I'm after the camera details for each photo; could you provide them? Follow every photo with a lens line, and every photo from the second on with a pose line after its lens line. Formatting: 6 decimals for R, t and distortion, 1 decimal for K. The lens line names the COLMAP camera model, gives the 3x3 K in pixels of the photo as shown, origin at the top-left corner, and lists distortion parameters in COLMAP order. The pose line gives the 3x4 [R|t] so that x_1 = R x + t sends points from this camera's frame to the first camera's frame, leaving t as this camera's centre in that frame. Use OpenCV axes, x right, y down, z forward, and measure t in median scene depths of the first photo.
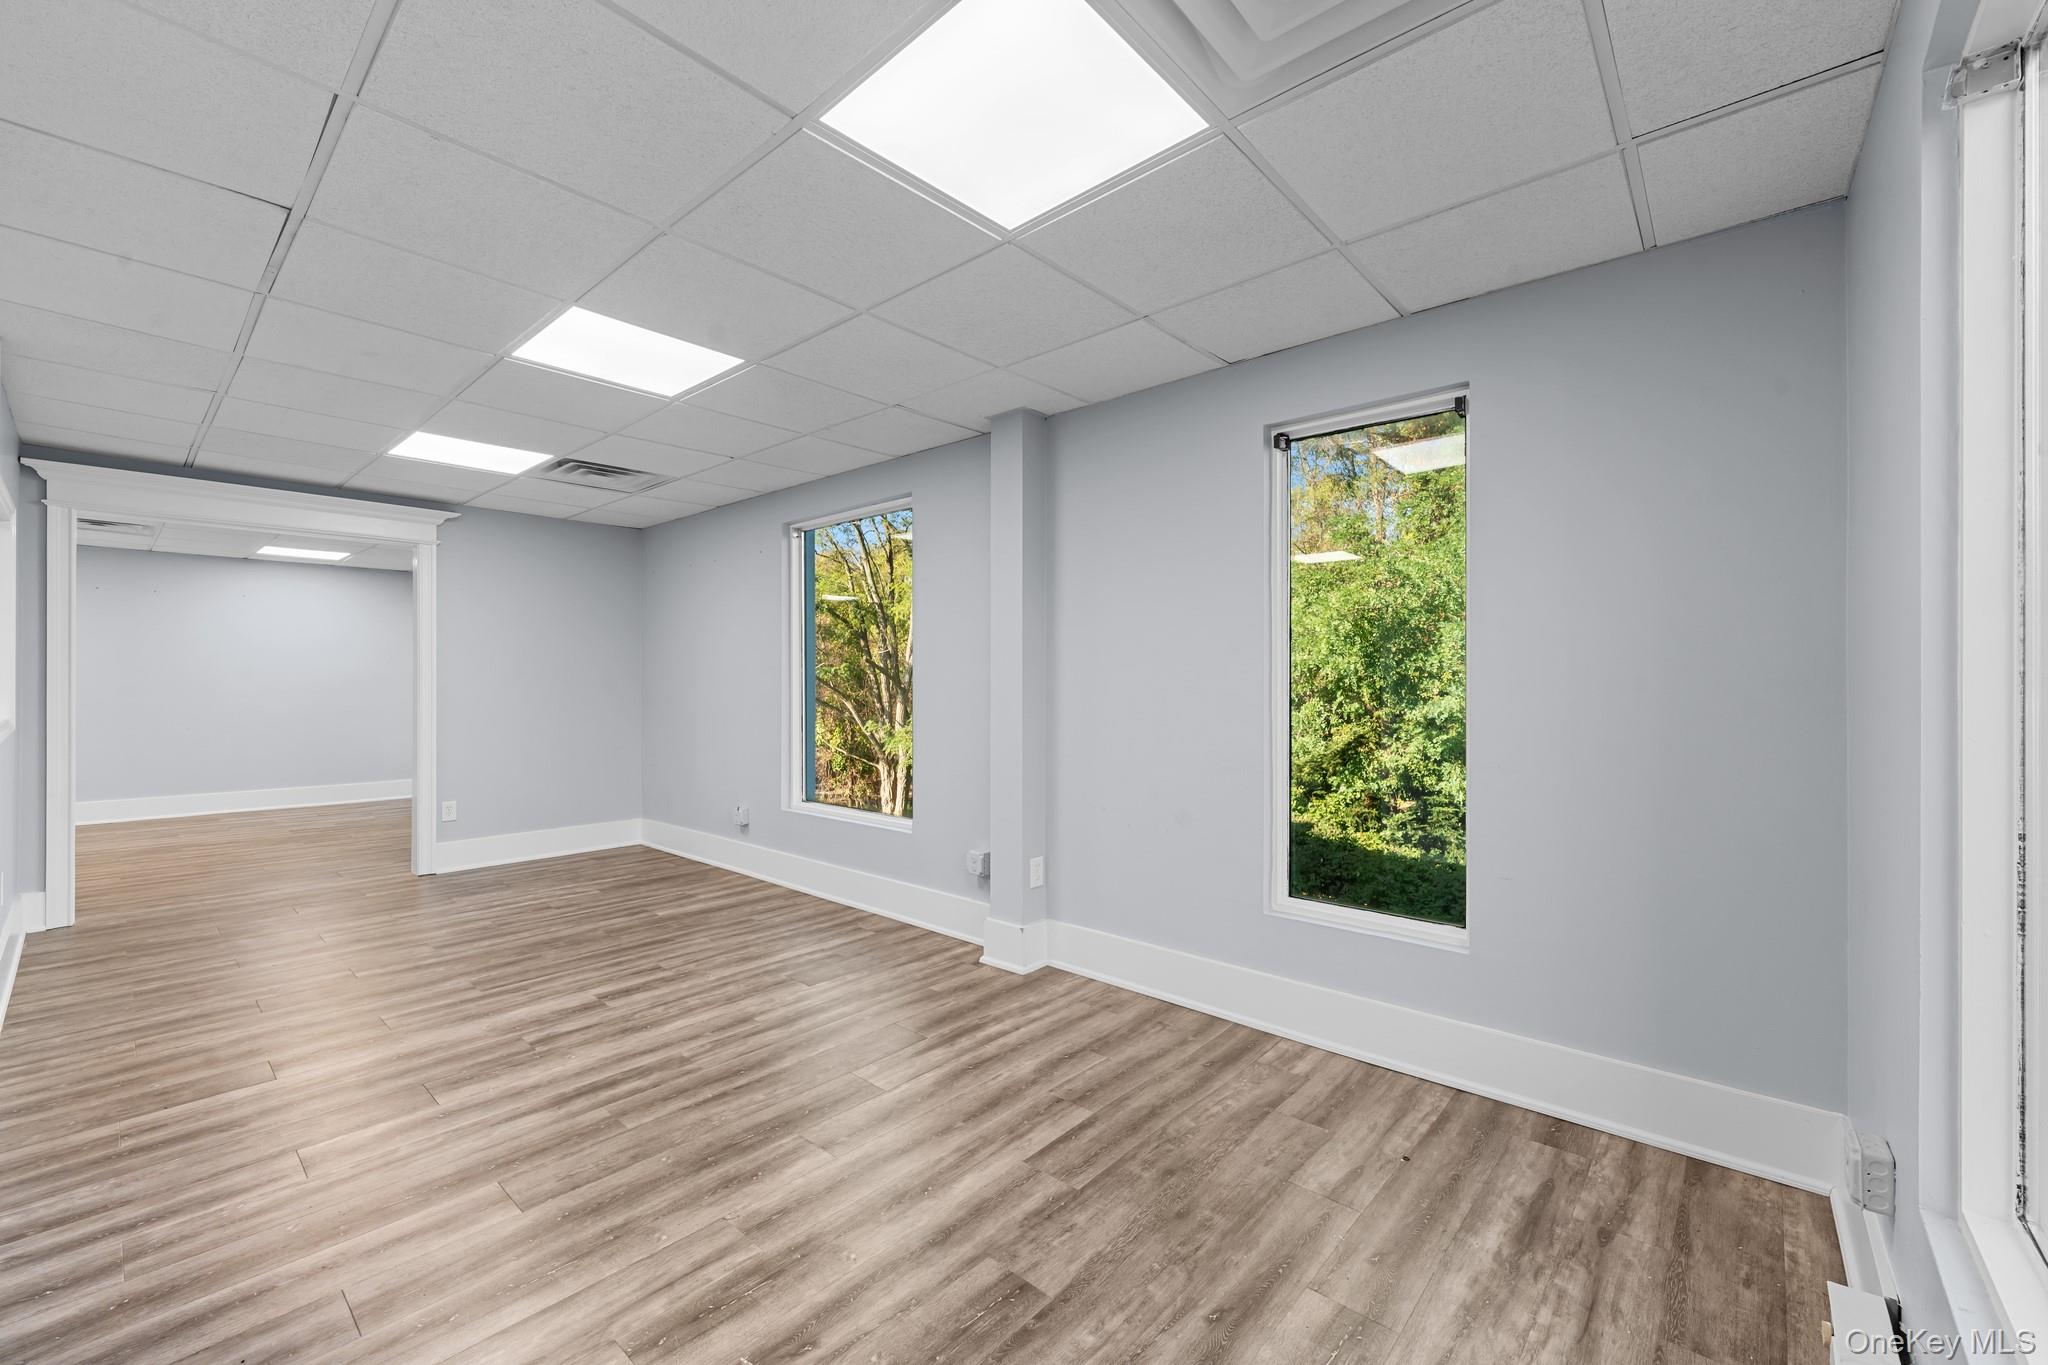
lens RADIAL K [[825.5, 0, 1030.1], [0, 825.5, 680.9], [0, 0, 1]] dist [0.001232, 0.000306]
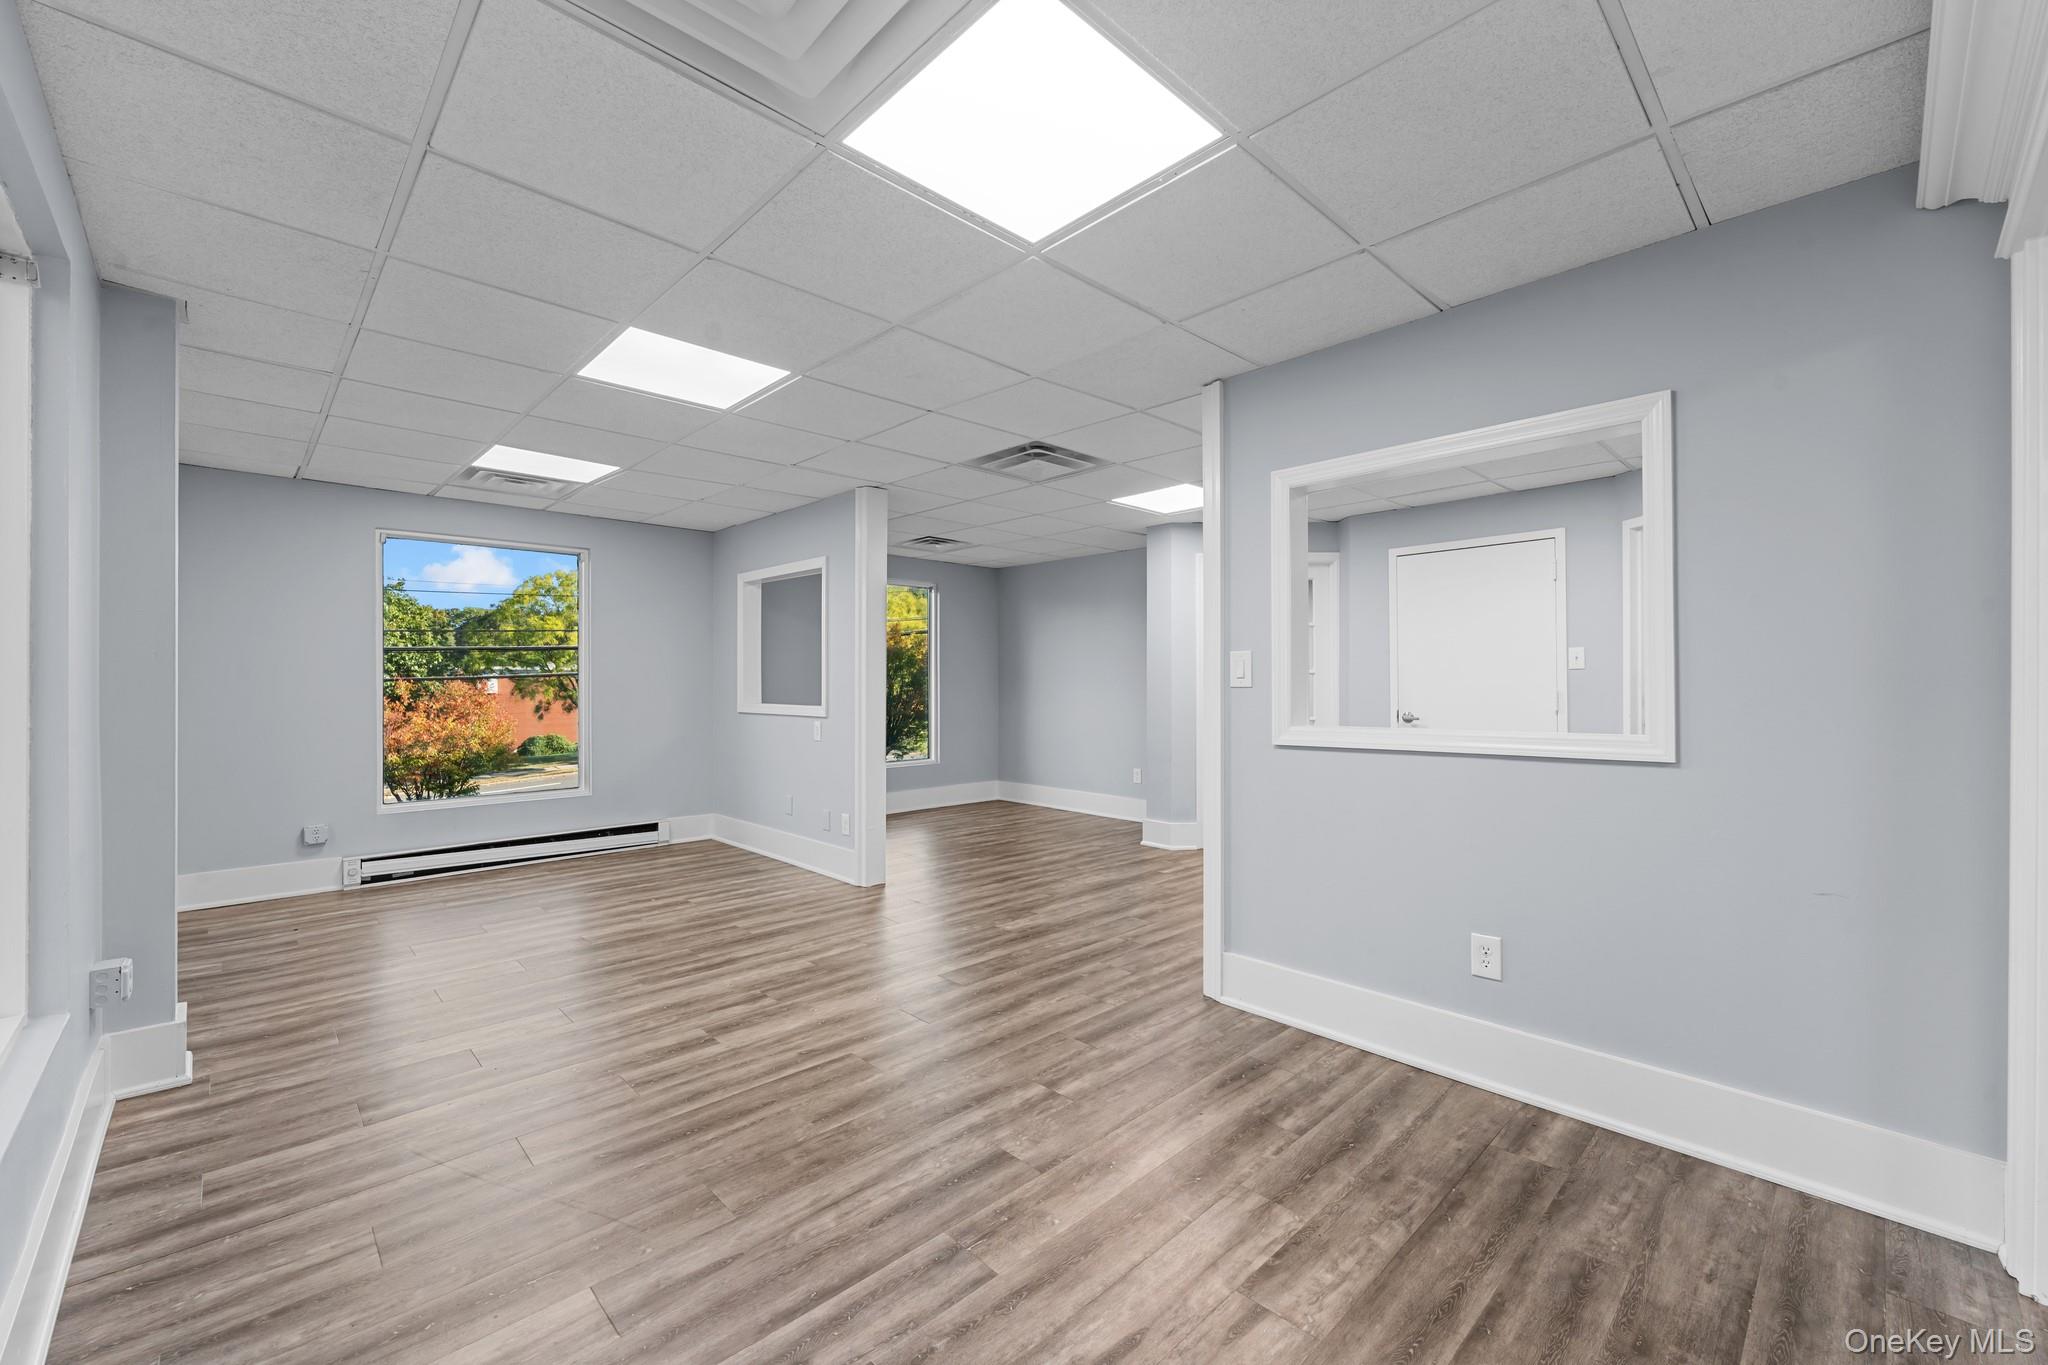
lens RADIAL K [[825.5, 0, 1030.1], [0, 825.5, 680.9], [0, 0, 1]] dist [0.001232, 0.000306]
pose [[-0.997161, 0.001400, 0.075287, -0.941400], [0.001353, 0.999999, -0.000676, 0.002268], [-0.075288, -0.000573, -0.997162, 1.885999]]
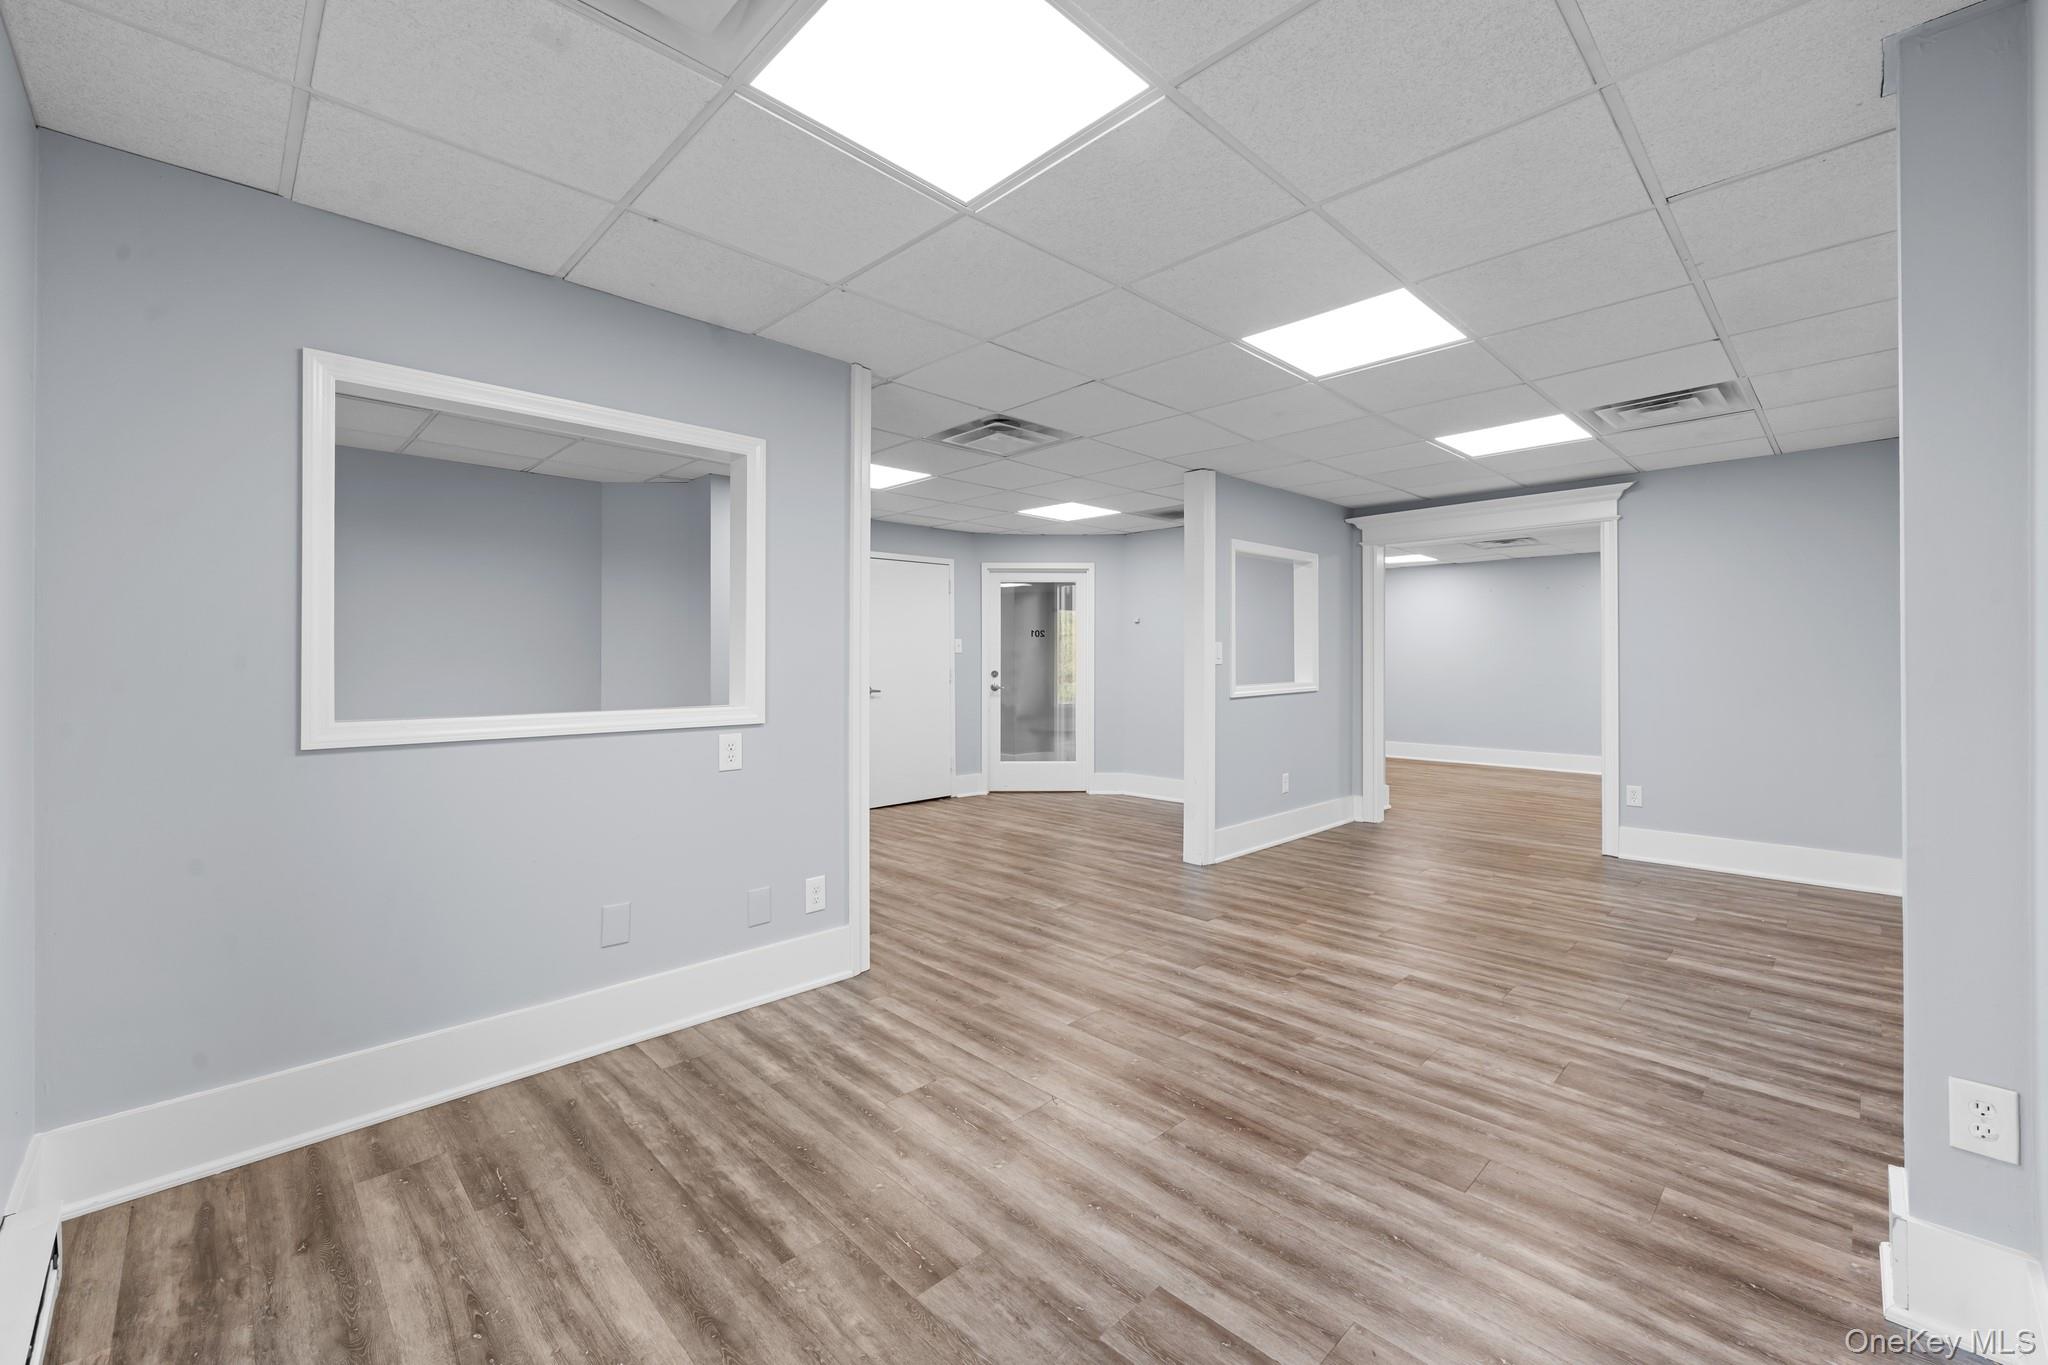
lens RADIAL K [[830.5, 0, 1024.1], [0, 830.5, 658.9], [0, 0, 1]] dist [0.000324, -0.000492]
pose [[-0.071780, -0.003523, -0.997414, 0.515858], [0.001873, 0.999992, -0.003667, 0.002992], [0.997419, -0.002131, -0.071773, 0.626072]]
